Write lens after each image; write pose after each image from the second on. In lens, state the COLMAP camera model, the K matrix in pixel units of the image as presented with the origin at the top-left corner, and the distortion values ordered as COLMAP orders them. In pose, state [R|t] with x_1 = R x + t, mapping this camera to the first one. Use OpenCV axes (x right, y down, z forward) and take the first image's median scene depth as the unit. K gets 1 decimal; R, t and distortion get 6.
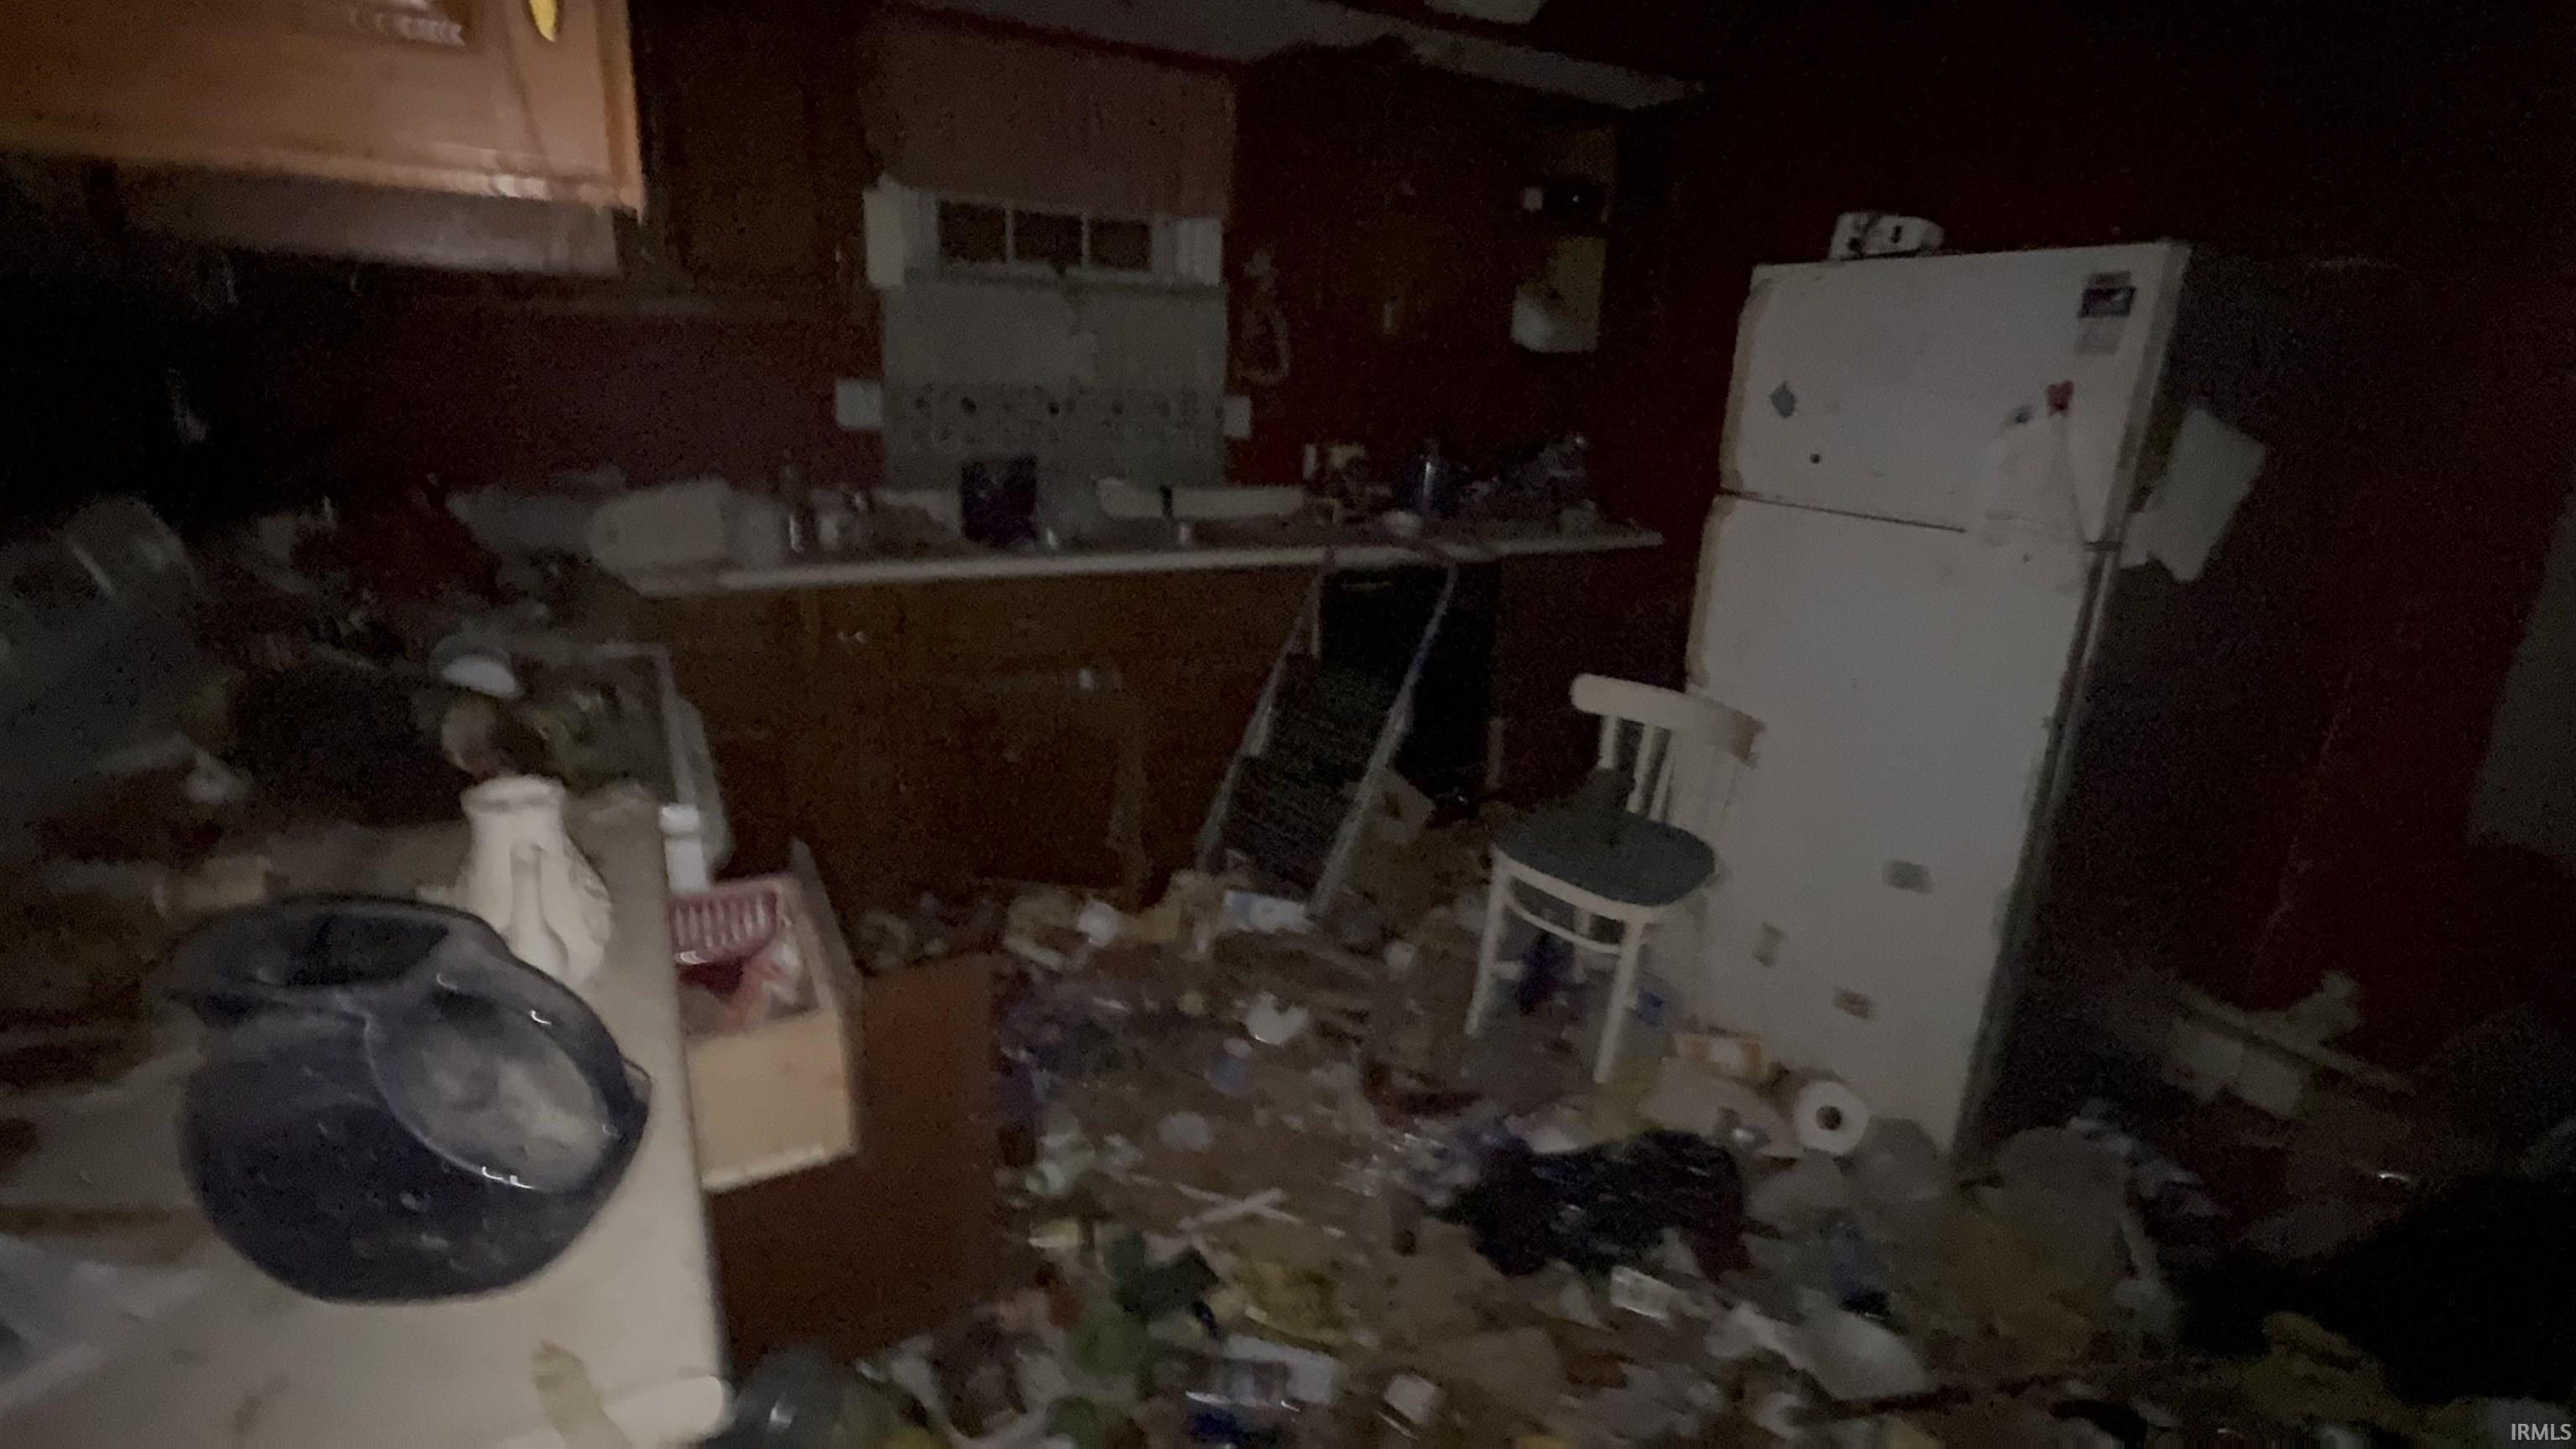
lens RADIAL K [[1188.5, 0, 1289.3], [0, 1188.5, 713.4], [0, 0, 1]] dist [-0.003489, 0.000654]
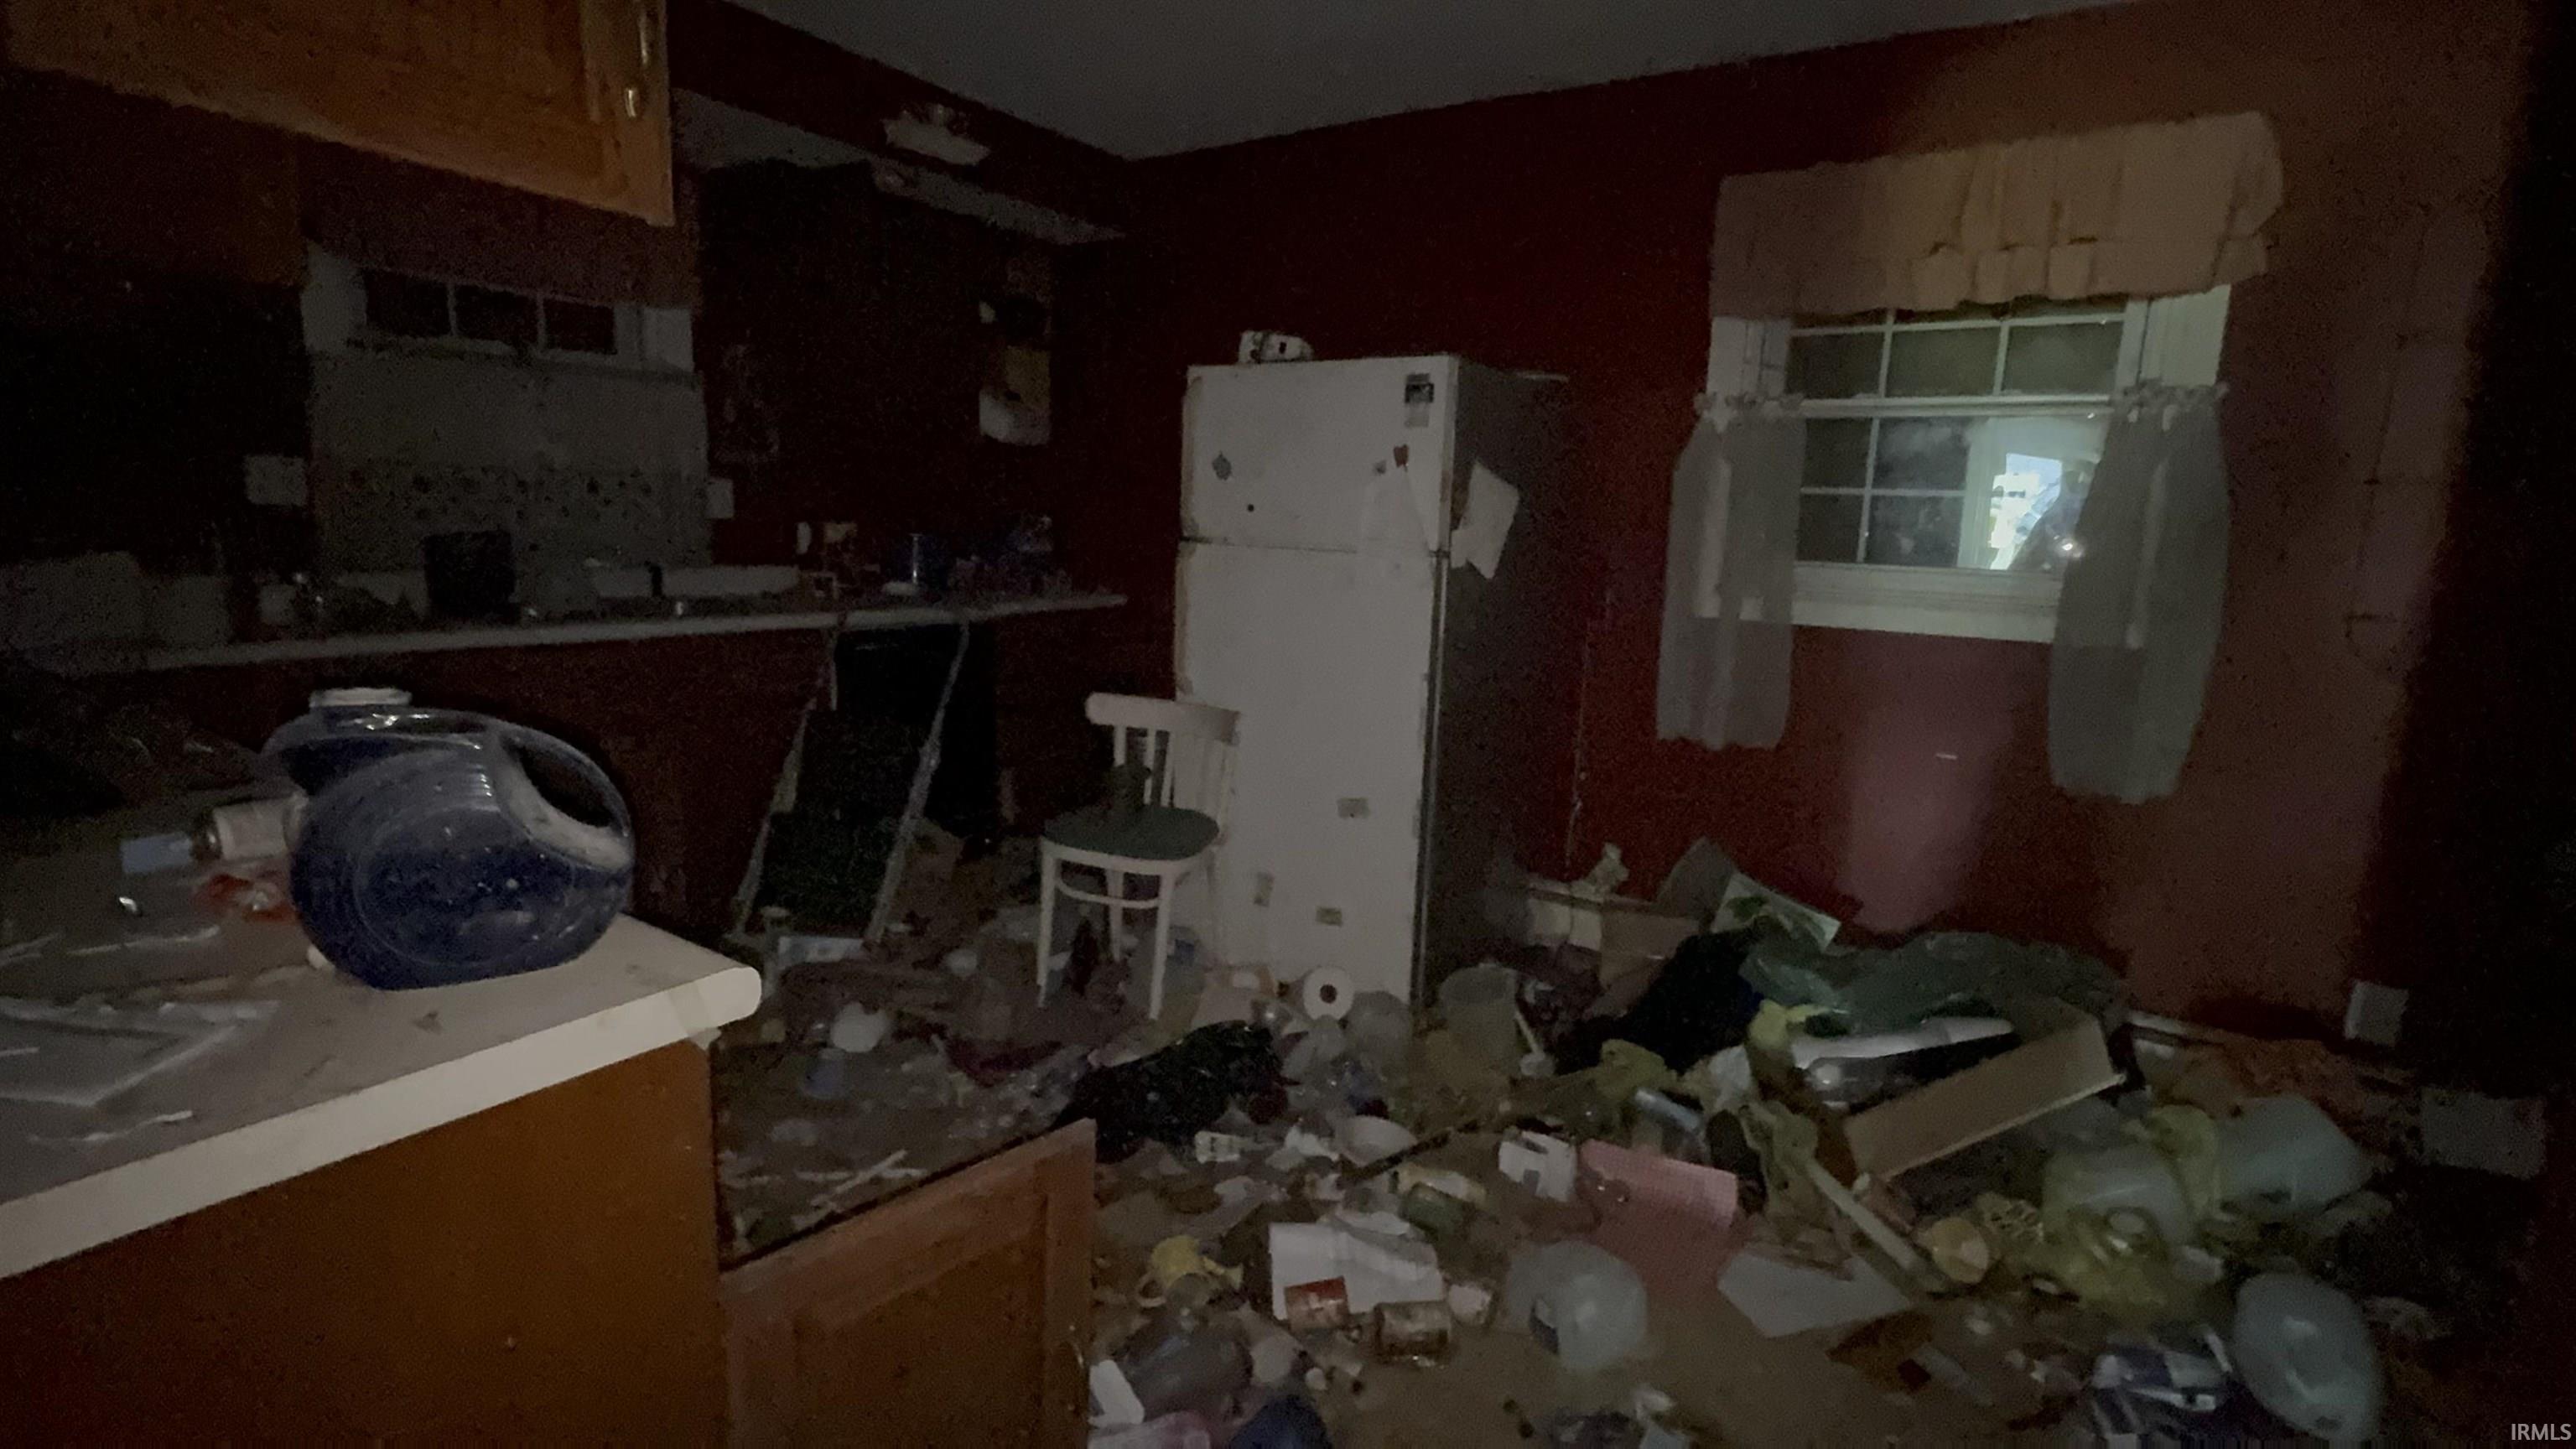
lens RADIAL K [[1188.5, 0, 1295.8], [0, 1188.5, 712.0], [0, 0, 1]] dist [-0.003489, 0.000654]
pose [[0.886343, -0.085979, 0.454977, -0.132921], [0.131002, 0.989026, -0.068303, 0.105865], [-0.444112, 0.120143, 0.887880, -0.171733]]
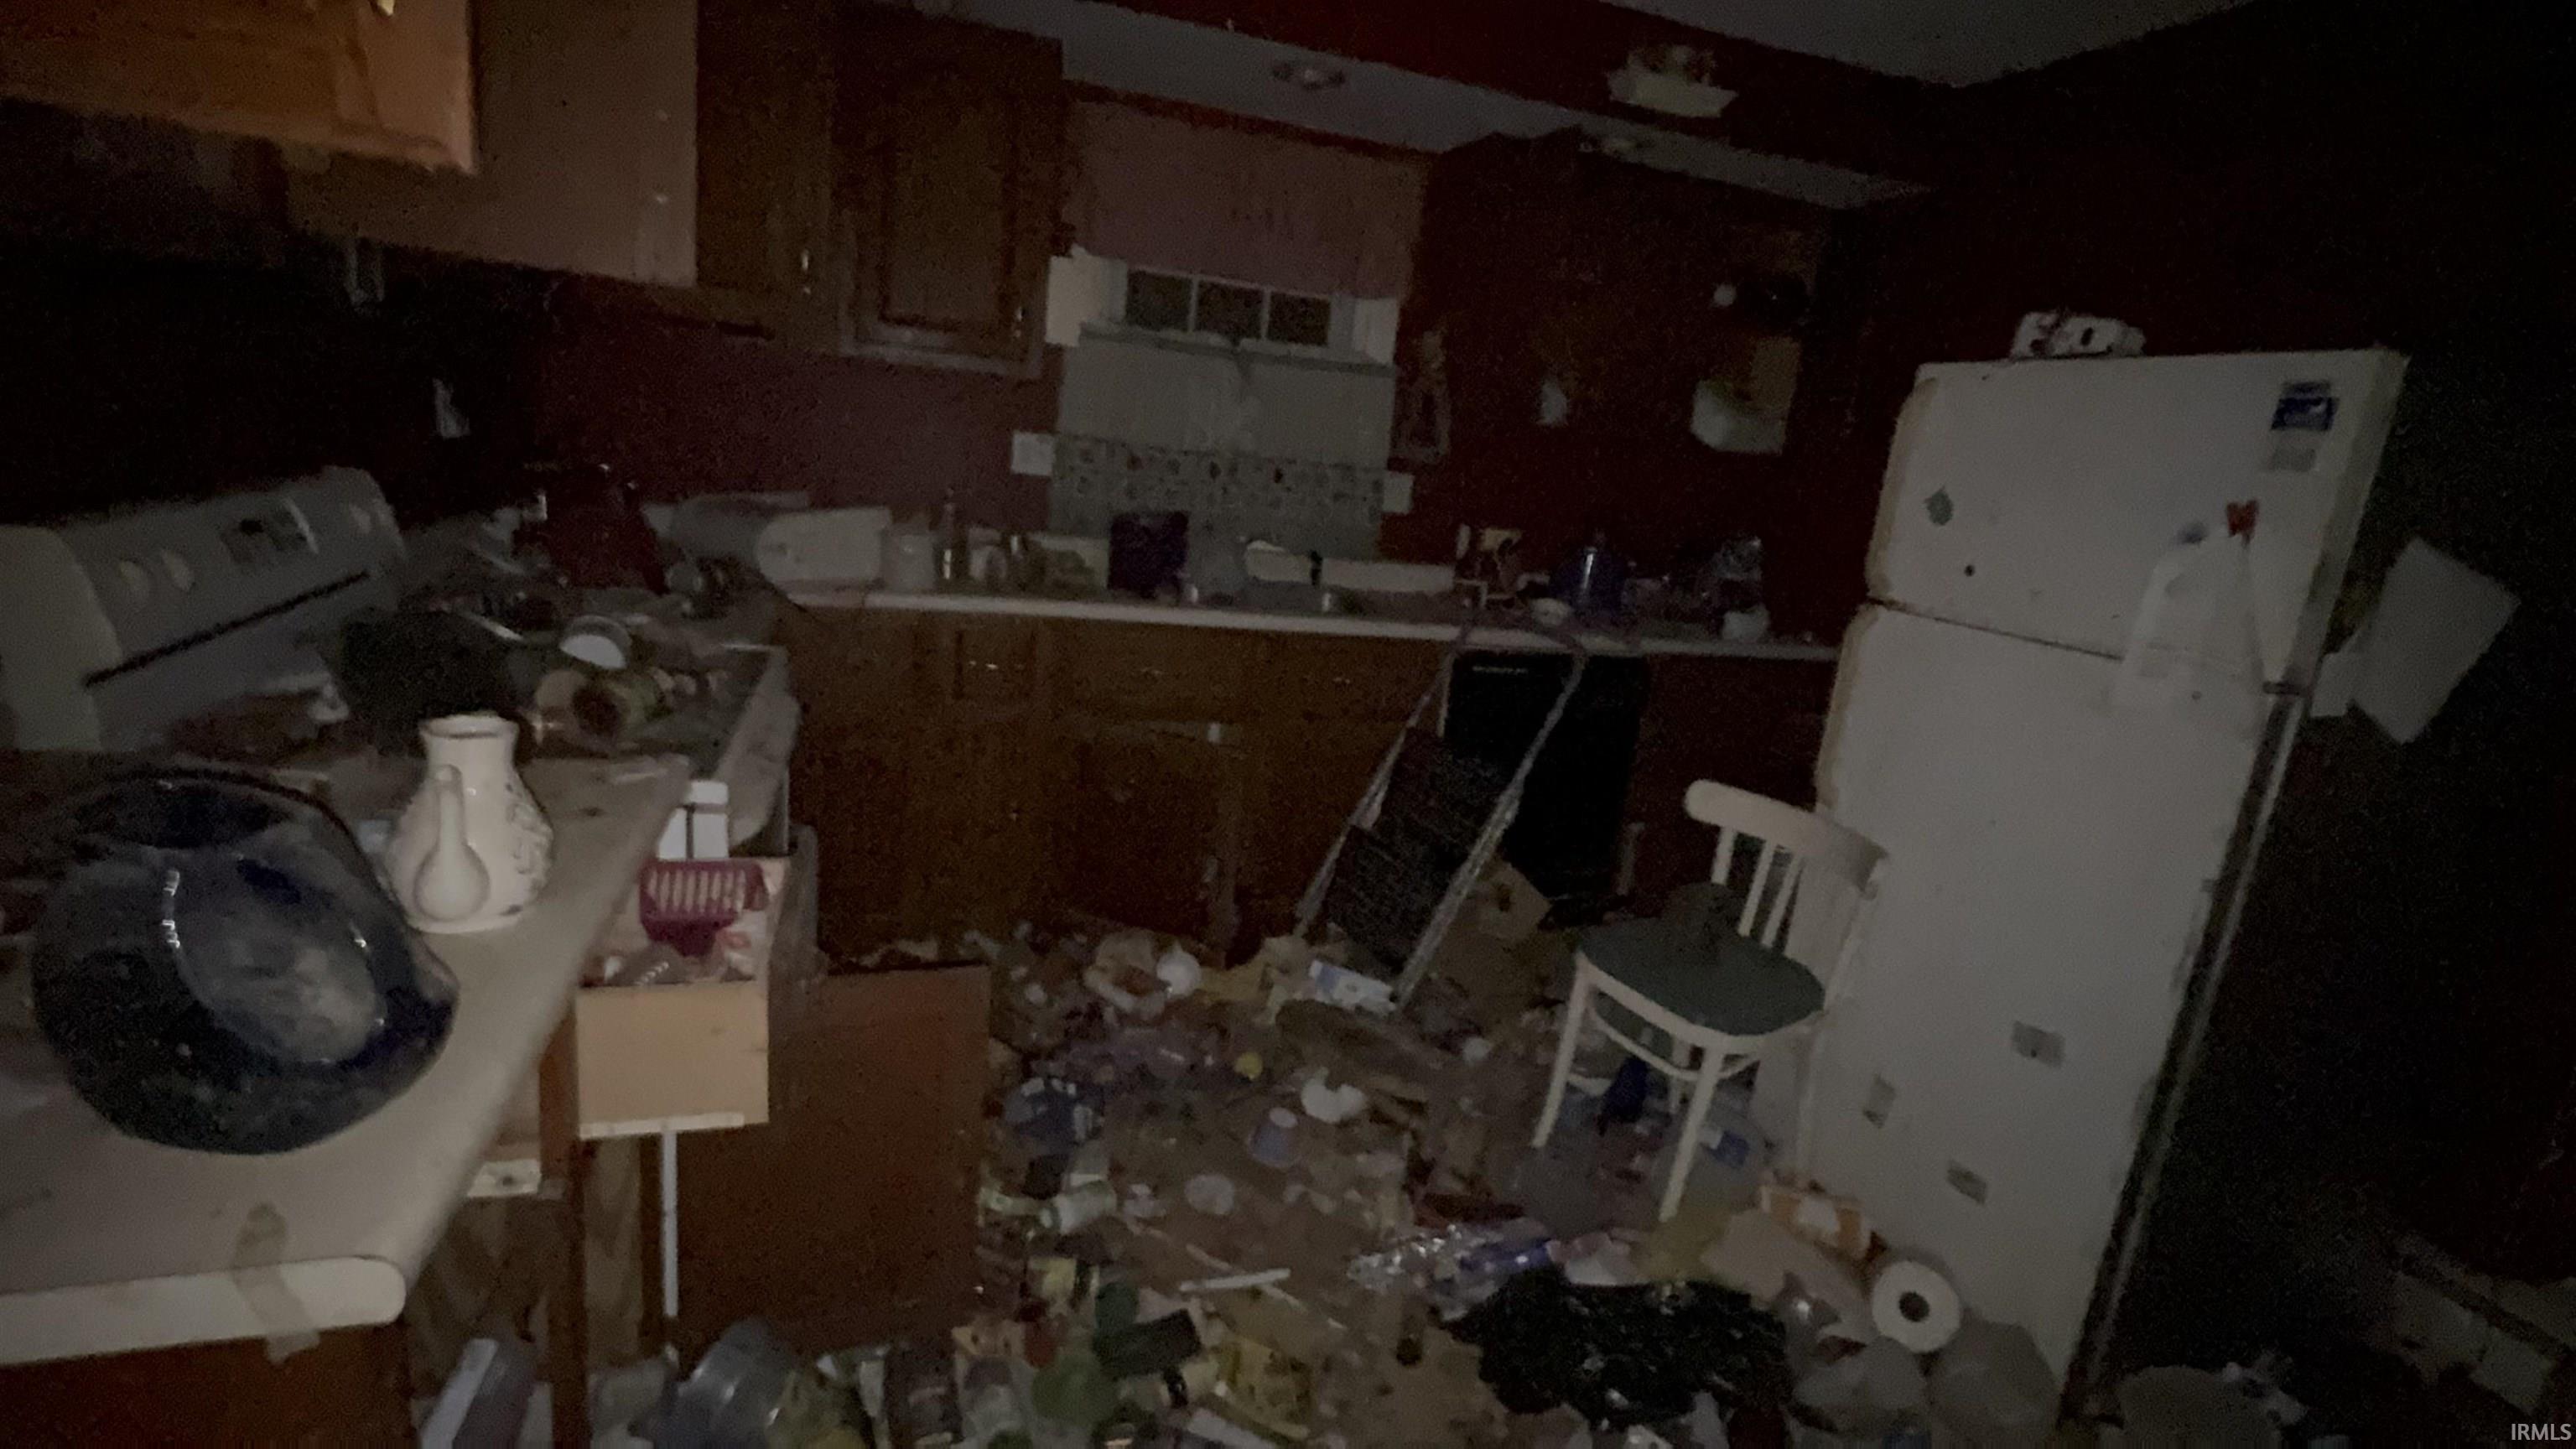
lens RADIAL K [[1188.5, 0, 1289.2], [0, 1188.5, 713.7], [0, 0, 1]] dist [-0.003489, 0.000654]
pose [[0.978204, 0.104658, -0.179340, 0.103498], [-0.117346, 0.991176, -0.061638, 0.012820], [0.171306, 0.081339, 0.981854, 0.018878]]
